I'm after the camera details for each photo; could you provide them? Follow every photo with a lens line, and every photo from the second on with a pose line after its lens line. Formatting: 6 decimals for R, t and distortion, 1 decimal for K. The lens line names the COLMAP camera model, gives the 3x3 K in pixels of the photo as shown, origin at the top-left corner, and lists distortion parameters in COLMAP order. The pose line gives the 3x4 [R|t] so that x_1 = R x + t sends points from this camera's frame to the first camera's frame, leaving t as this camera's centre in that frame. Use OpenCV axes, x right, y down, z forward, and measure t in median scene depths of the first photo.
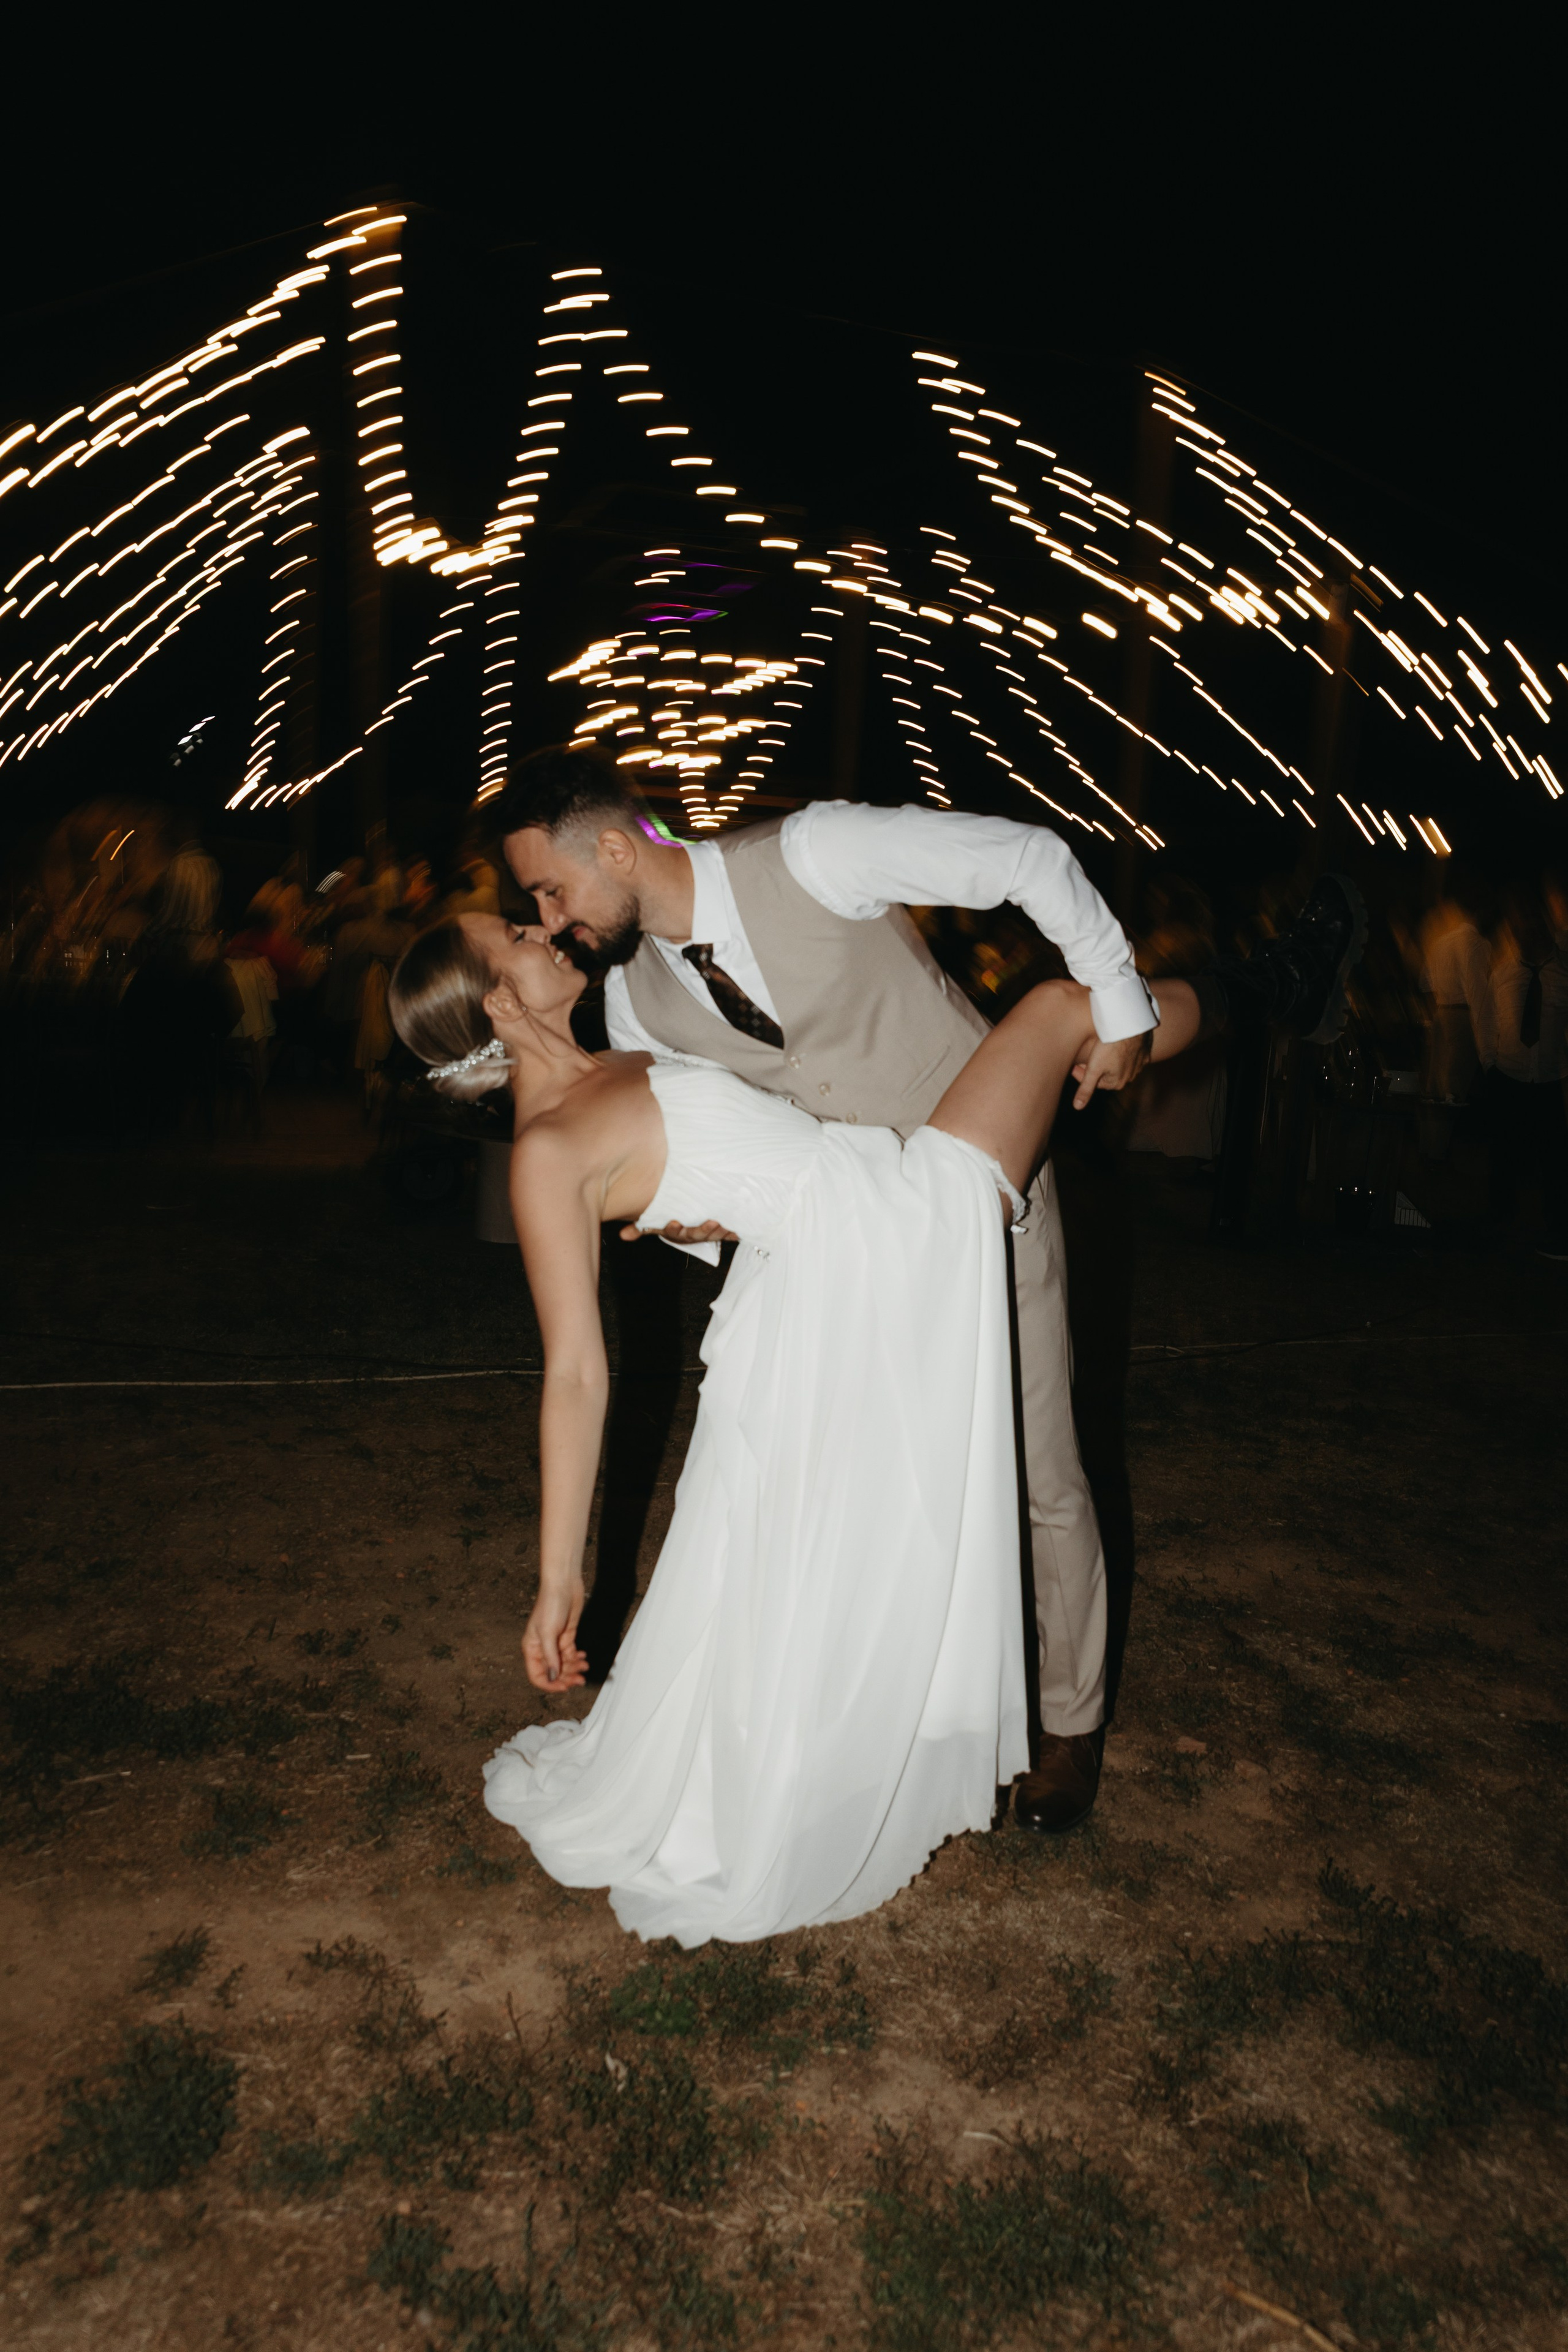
lens RADIAL K [[1599.2, 0, 783.3], [0, 1599.2, 1156.2], [0, 0, 1]] dist [0.008596, -0.011491]
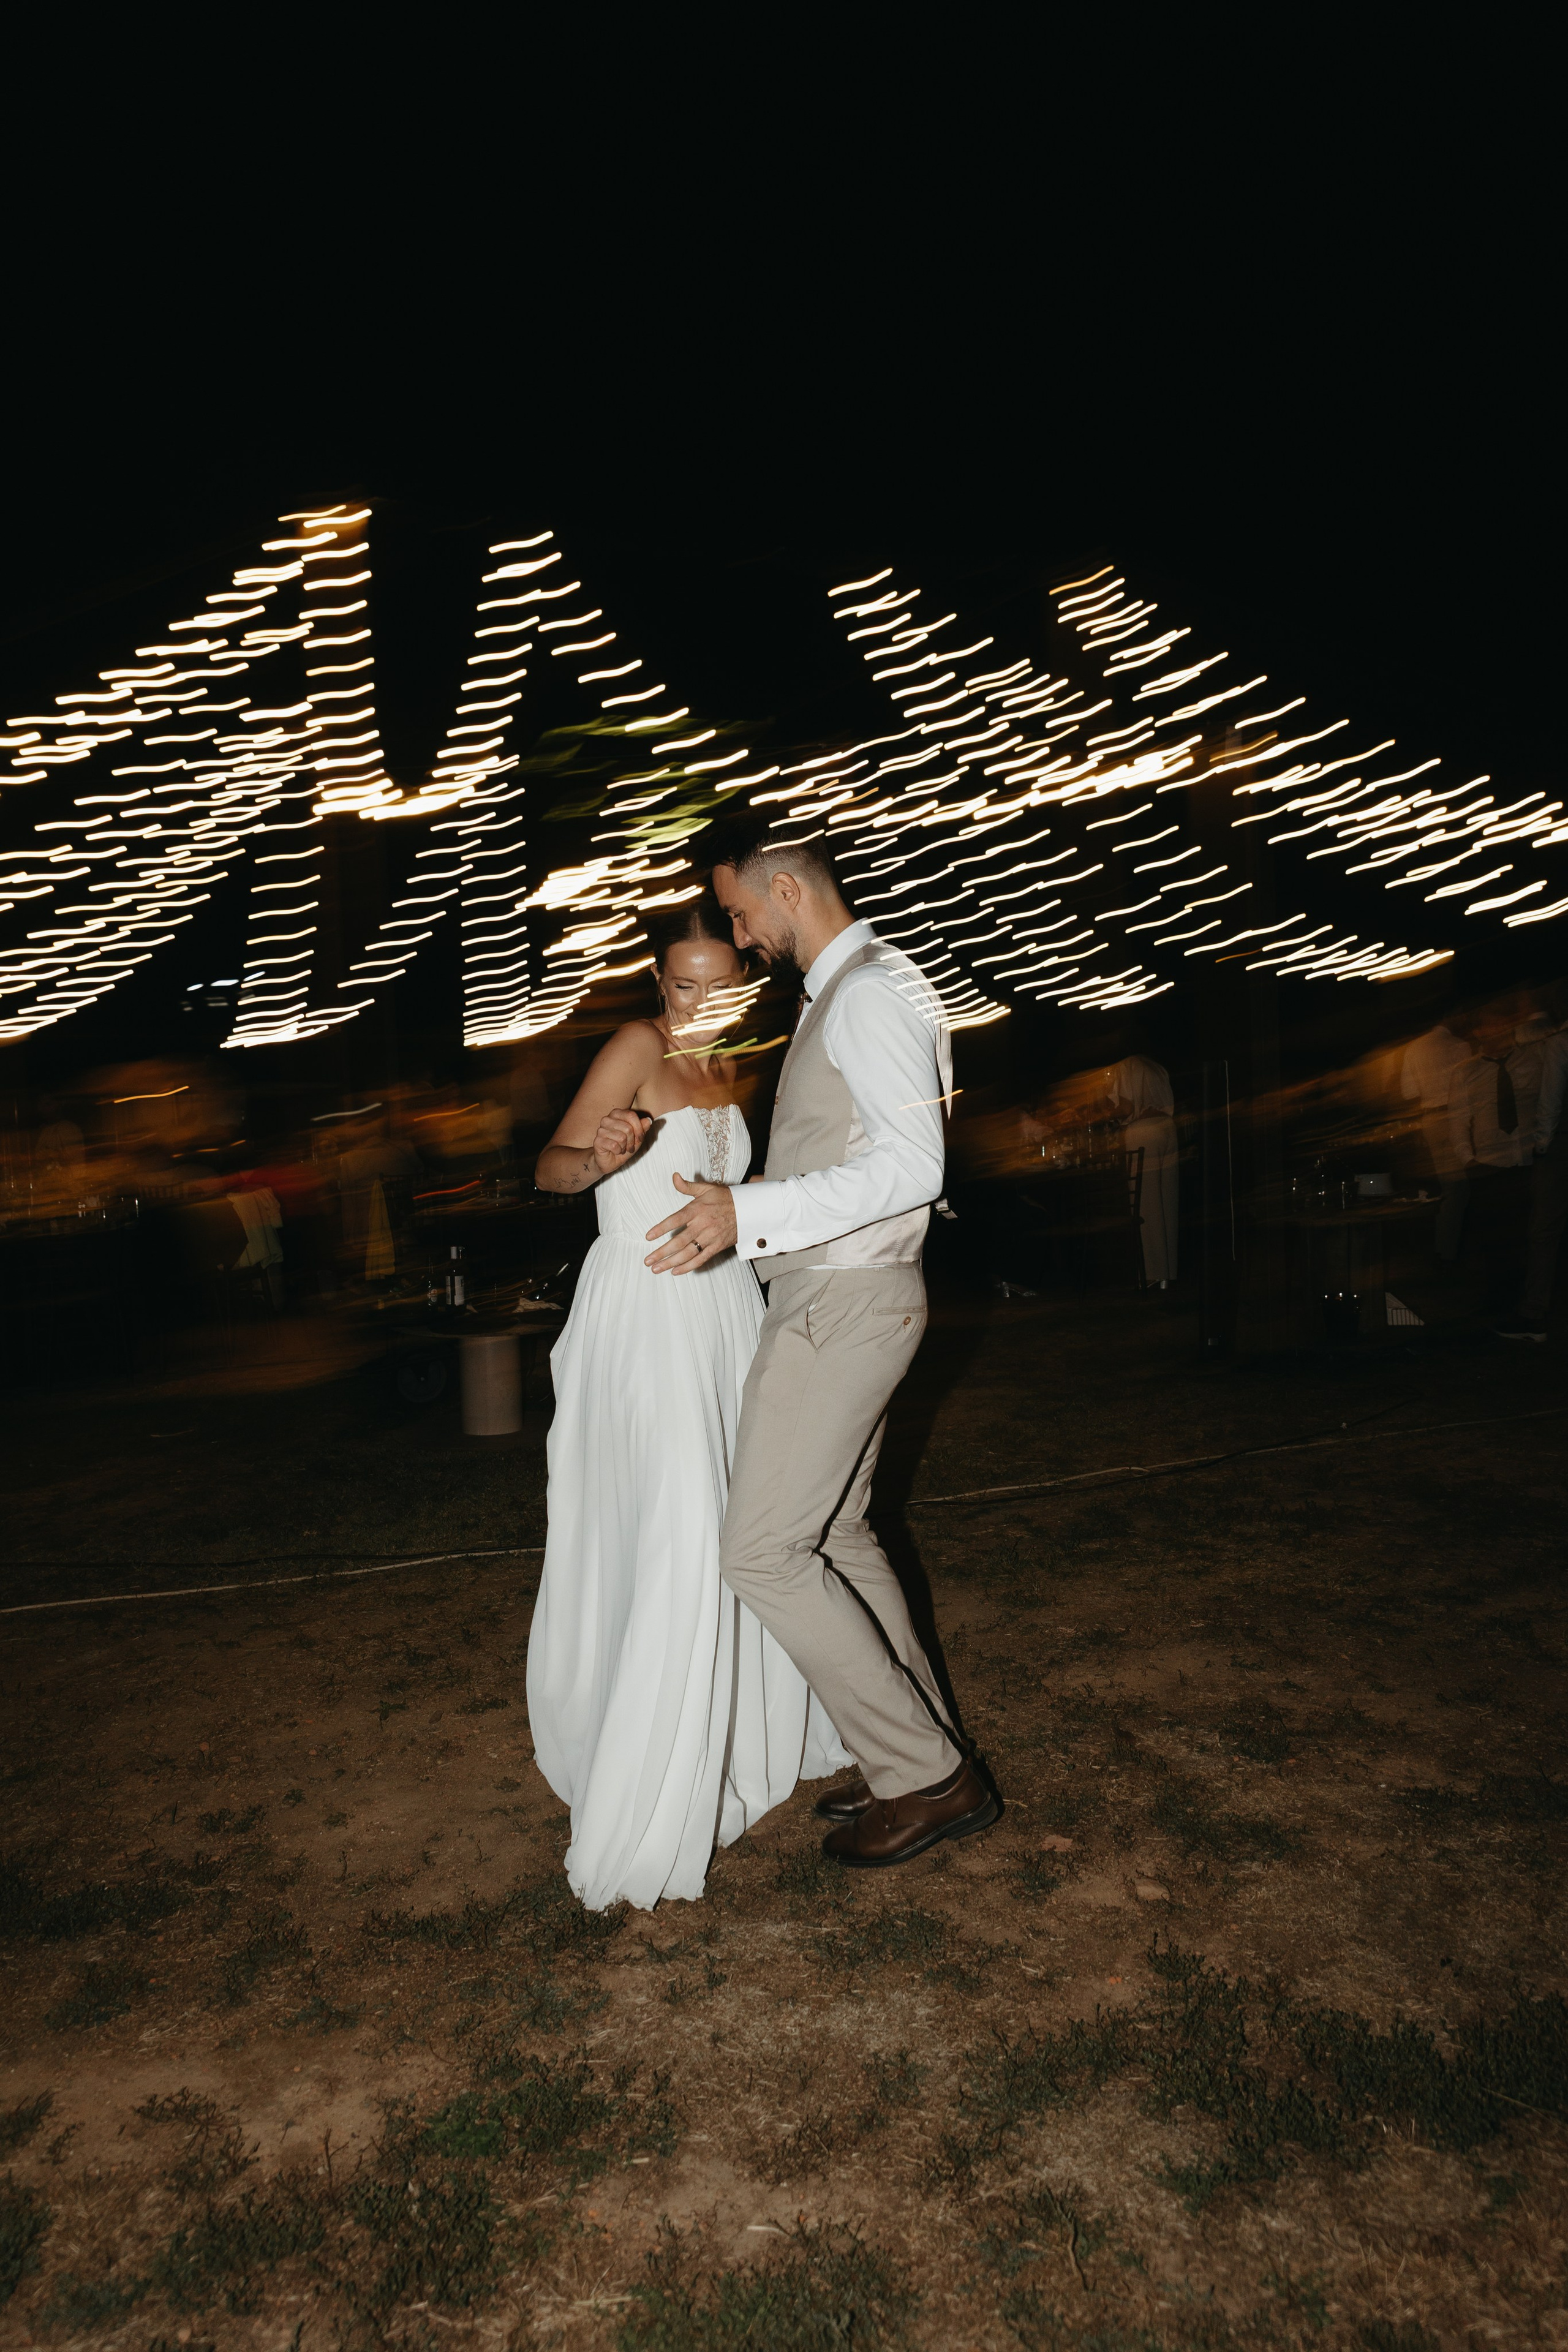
lens RADIAL K [[1592.9, 0, 785.8], [0, 1592.9, 1109.3], [0, 0, 1]] dist [0.003216, -0.006396]
pose [[0.992665, -0.113600, -0.041369, 0.237121], [0.106436, 0.983454, -0.146594, 0.055479], [0.057338, 0.141115, 0.988331, -0.092937]]
